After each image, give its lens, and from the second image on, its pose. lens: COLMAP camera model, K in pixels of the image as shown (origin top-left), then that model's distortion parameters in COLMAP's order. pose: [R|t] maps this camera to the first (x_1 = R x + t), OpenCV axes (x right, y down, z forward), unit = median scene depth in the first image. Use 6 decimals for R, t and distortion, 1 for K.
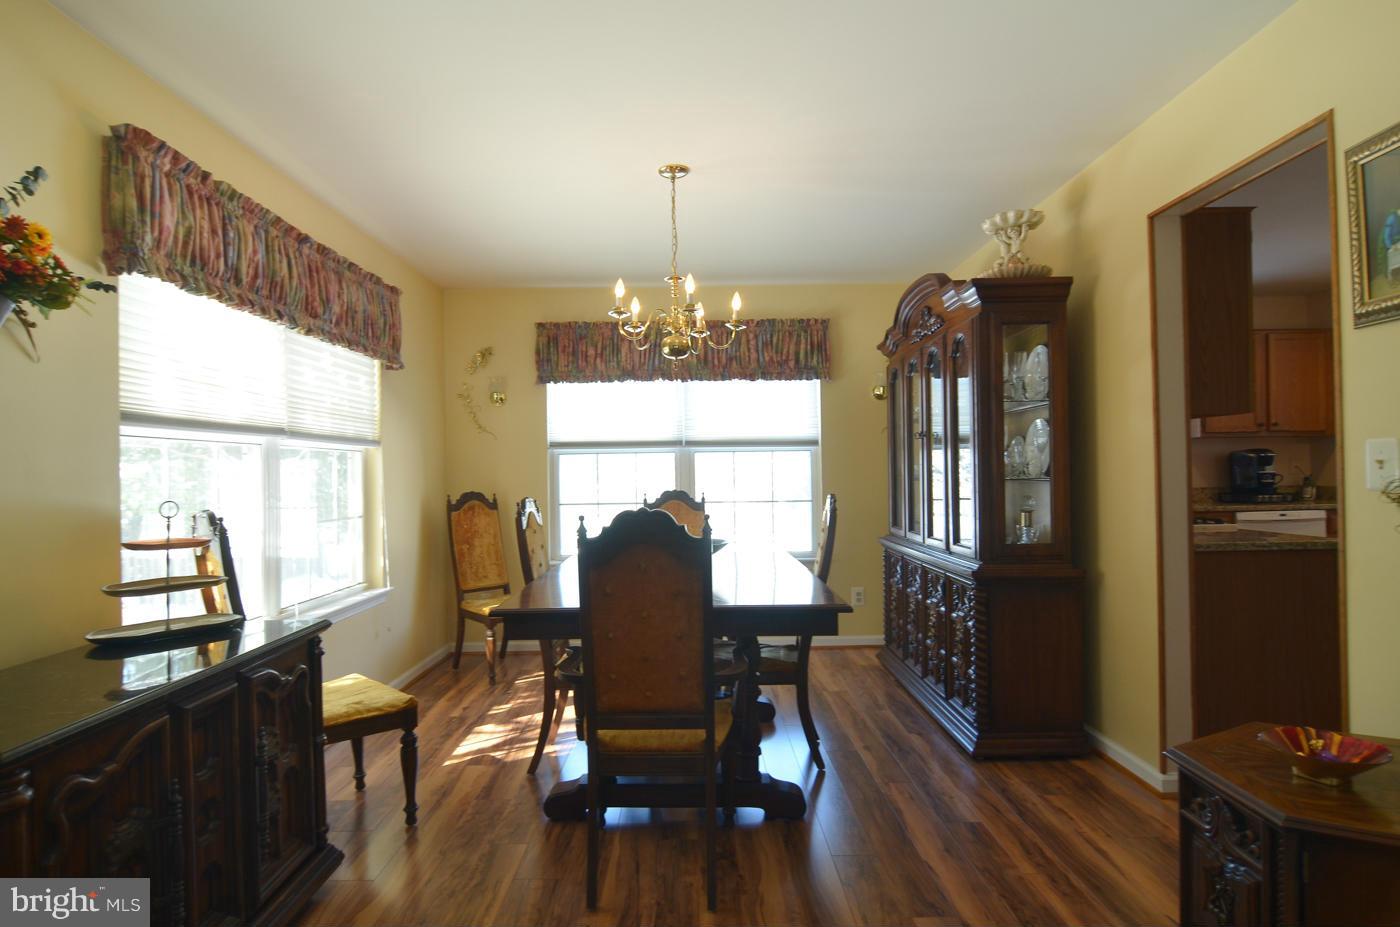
lens RADIAL K [[761.1, 0, 700.0], [0, 761.1, 463.5], [0, 0, 1]] dist [0.001085, -0.000807]
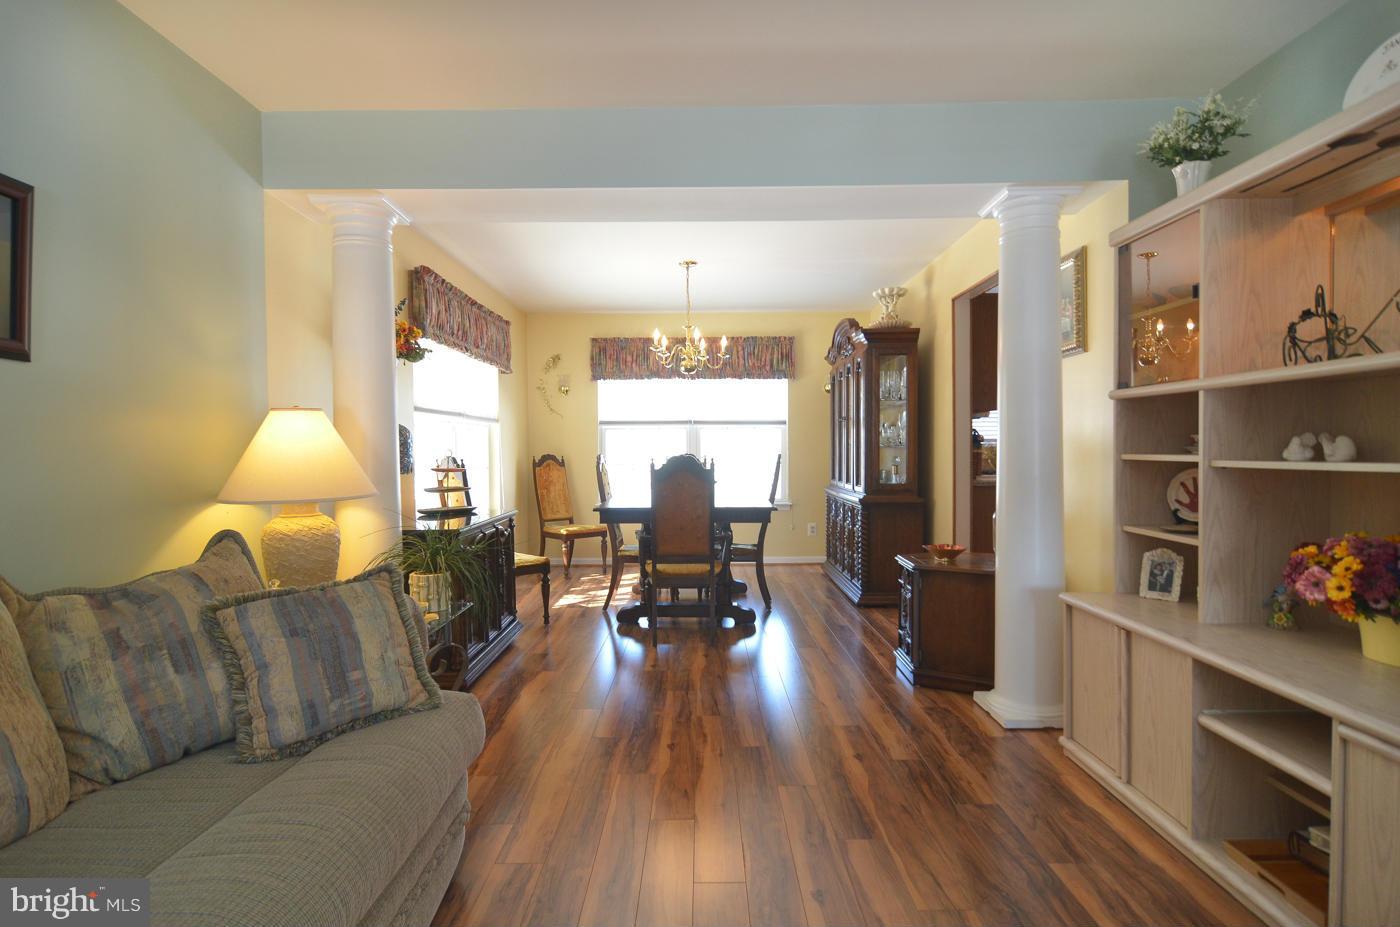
lens RADIAL K [[761.1, 0, 700.0], [0, 761.1, 463.5], [0, 0, 1]] dist [0.001085, -0.000807]
pose [[0.999895, 0.008964, -0.011379, 0.012446], [-0.008617, 0.999507, 0.030202, 0.009673], [0.011644, -0.030101, 0.999479, -0.554870]]
